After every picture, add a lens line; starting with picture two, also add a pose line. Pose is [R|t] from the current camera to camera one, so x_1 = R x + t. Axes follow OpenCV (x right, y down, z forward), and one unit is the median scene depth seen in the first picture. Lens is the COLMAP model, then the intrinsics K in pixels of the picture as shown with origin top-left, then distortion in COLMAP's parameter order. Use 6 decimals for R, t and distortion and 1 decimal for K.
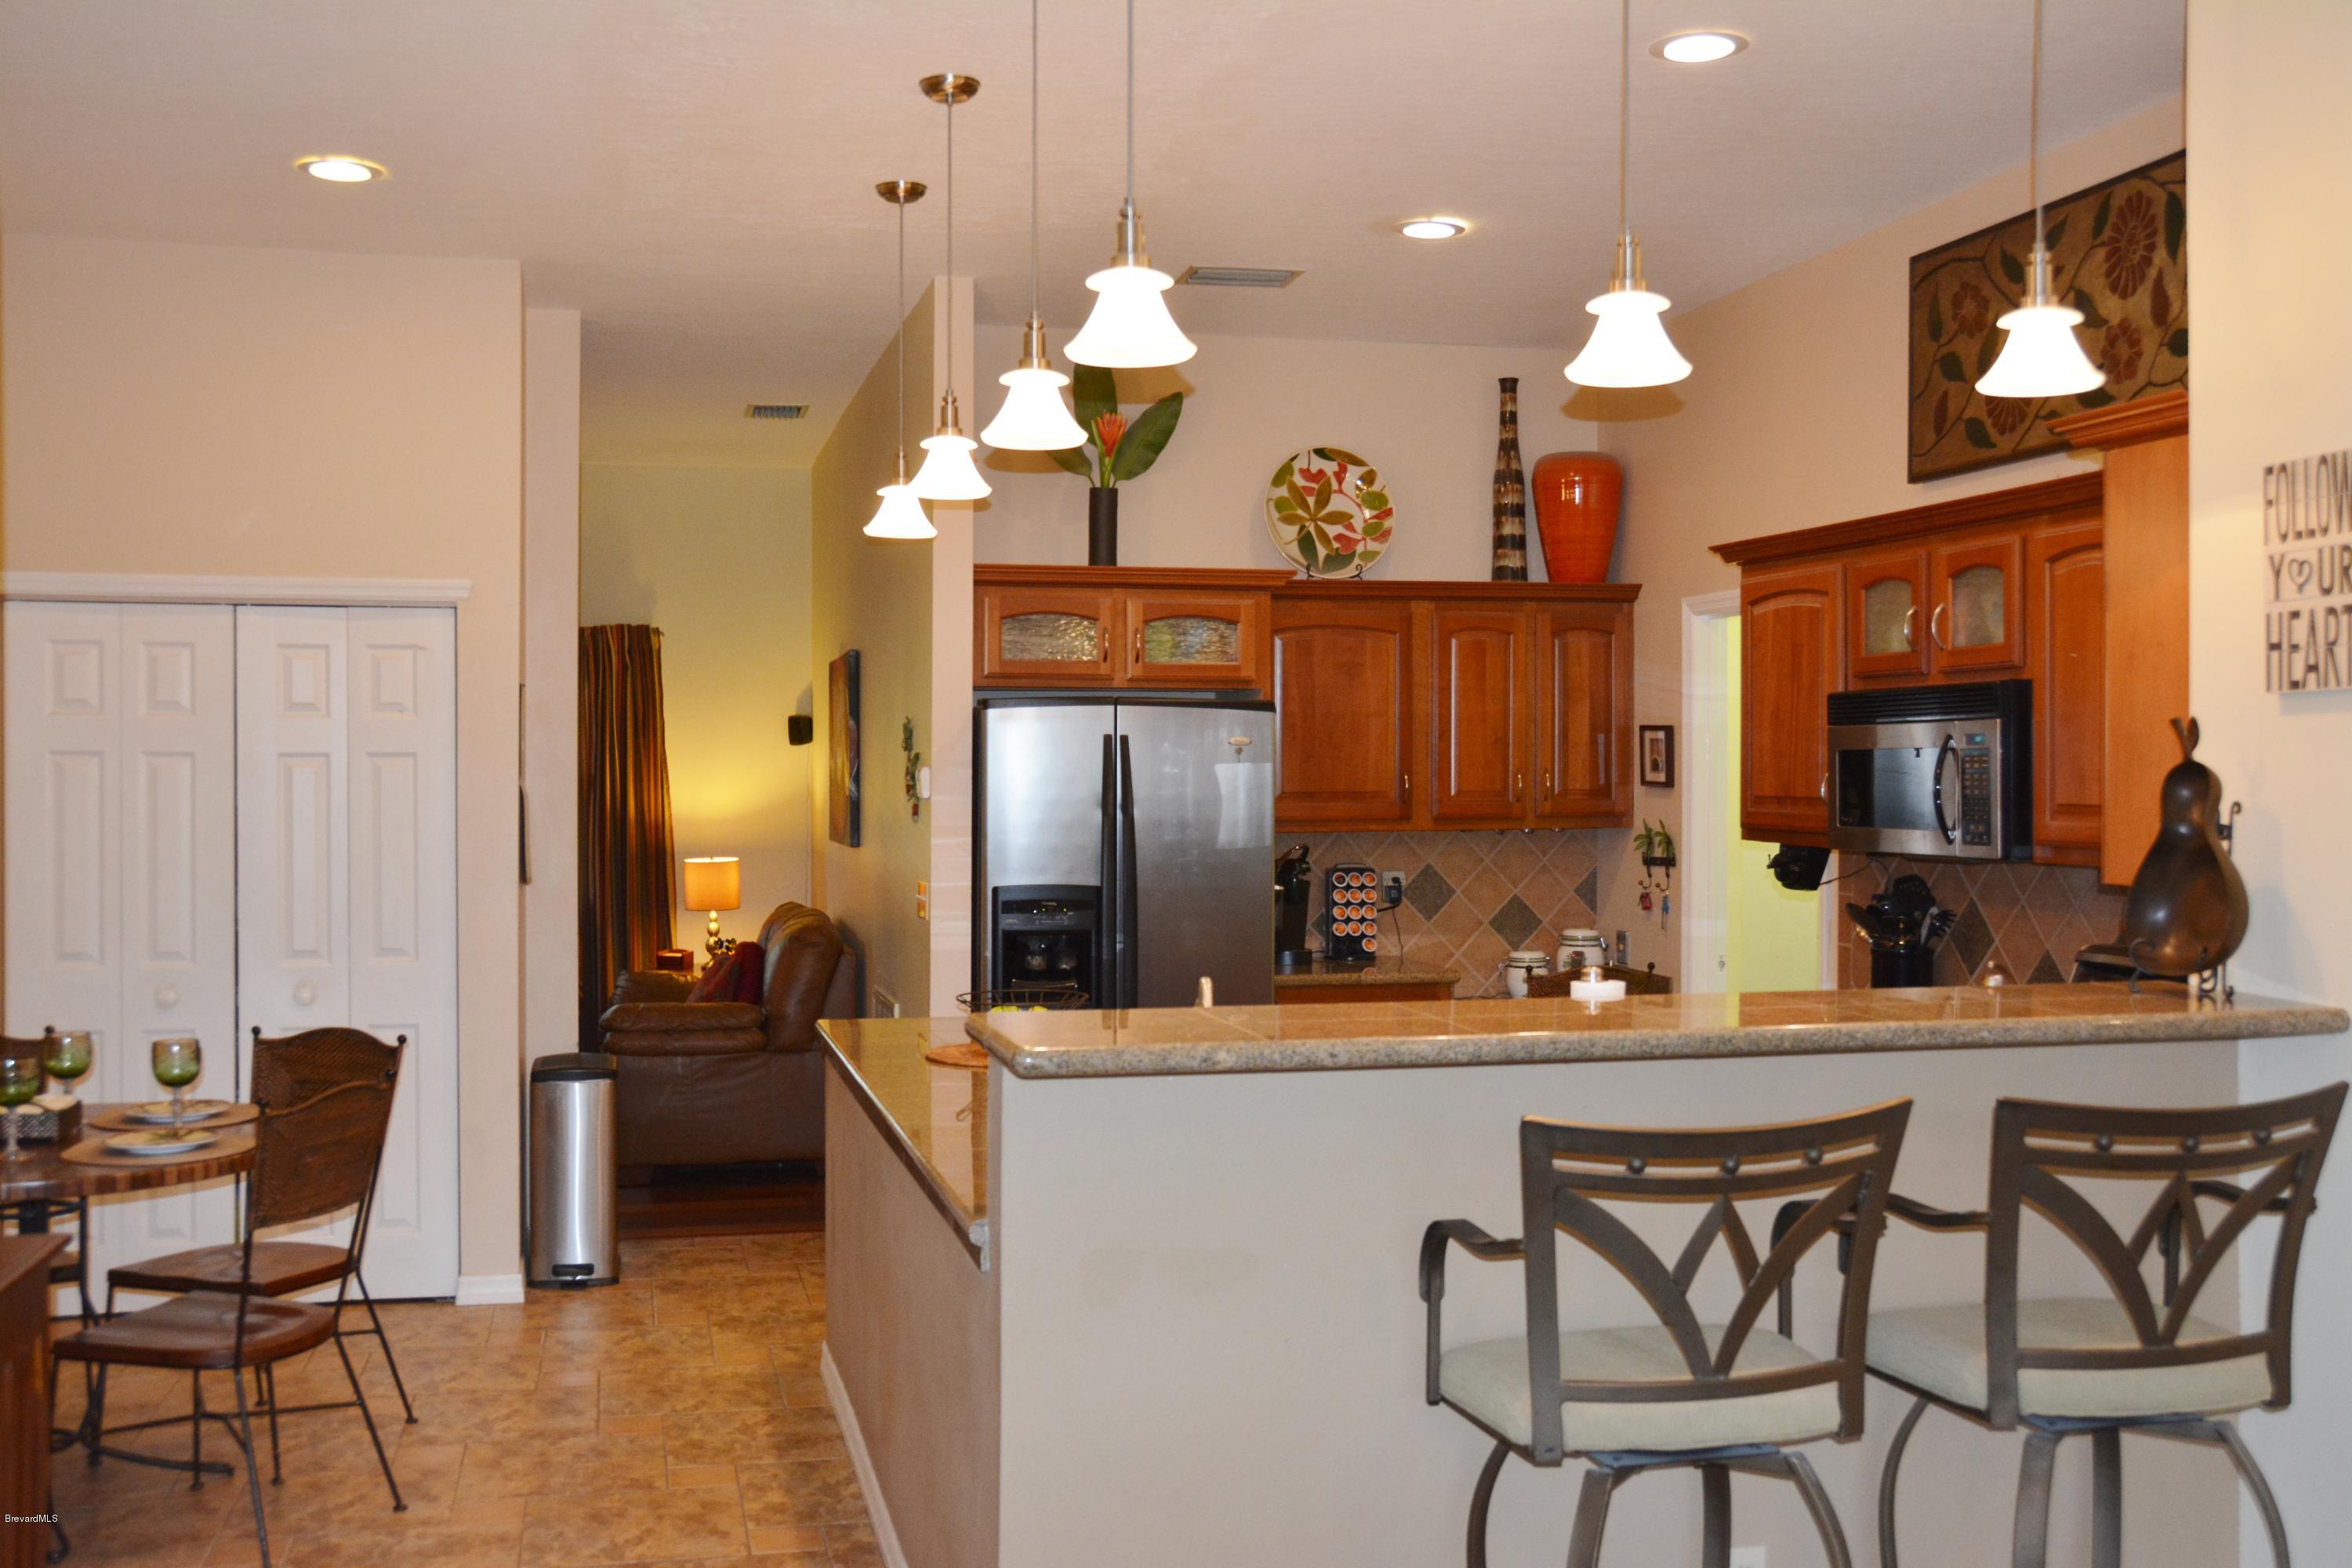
lens RADIAL K [[1648.0, 0, 1241.5], [0, 1648.0, 791.5], [0, 0, 1]] dist [-0.019716, 0.000125]
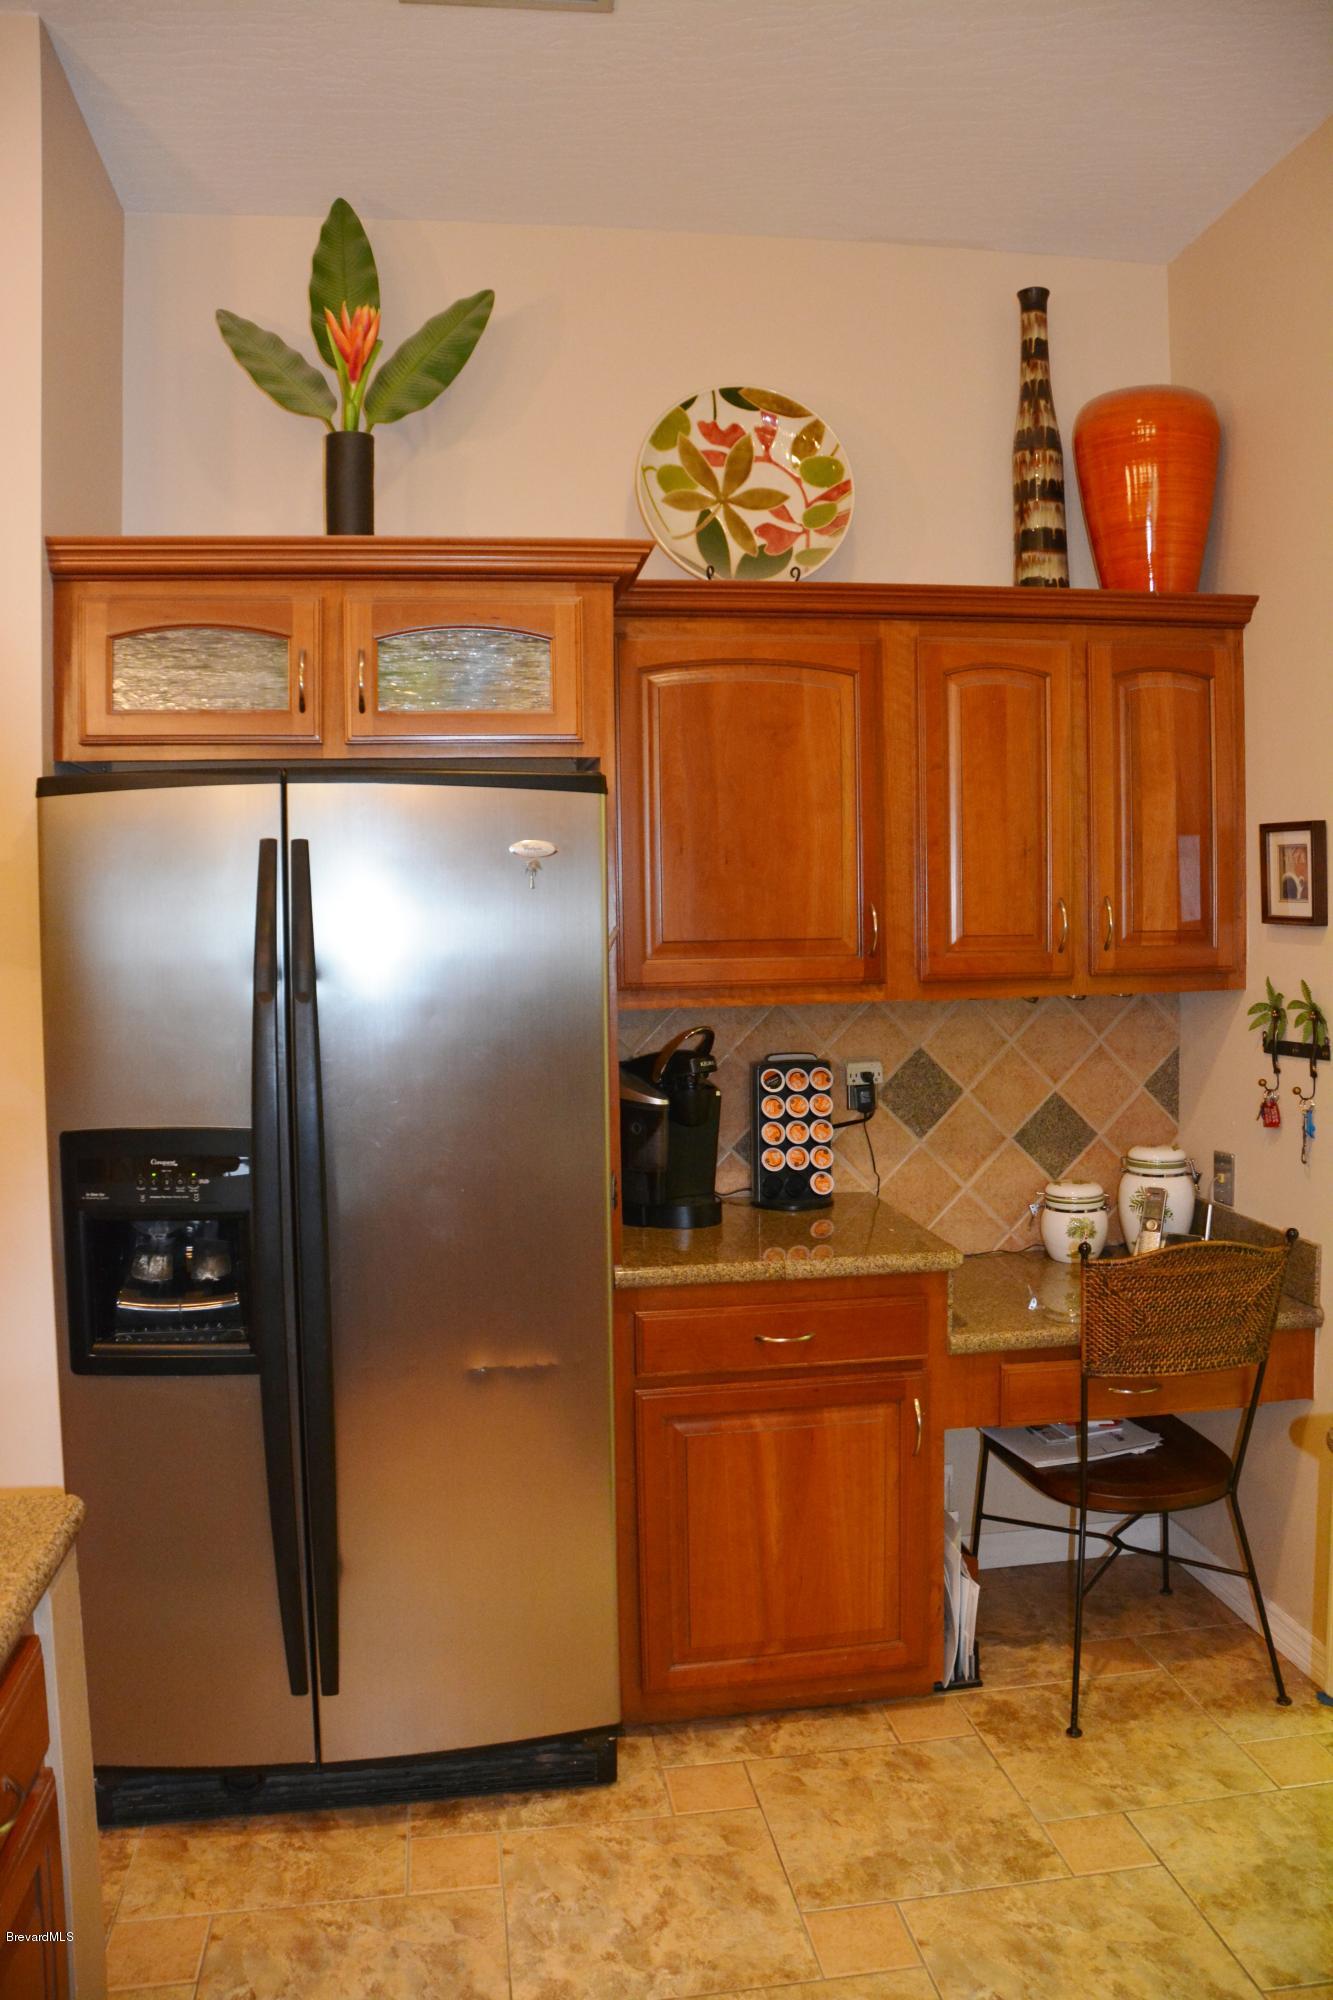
lens RADIAL K [[1563.4, 0, 662.5], [0, 1563.4, 994.5], [0, 0, 1]] dist [-0.152691, 0.103672]
pose [[0.997058, -0.010247, -0.075962, 0.063273], [0.013240, 0.999151, 0.039005, -0.002257], [0.075498, -0.039896, 0.996348, 0.411770]]
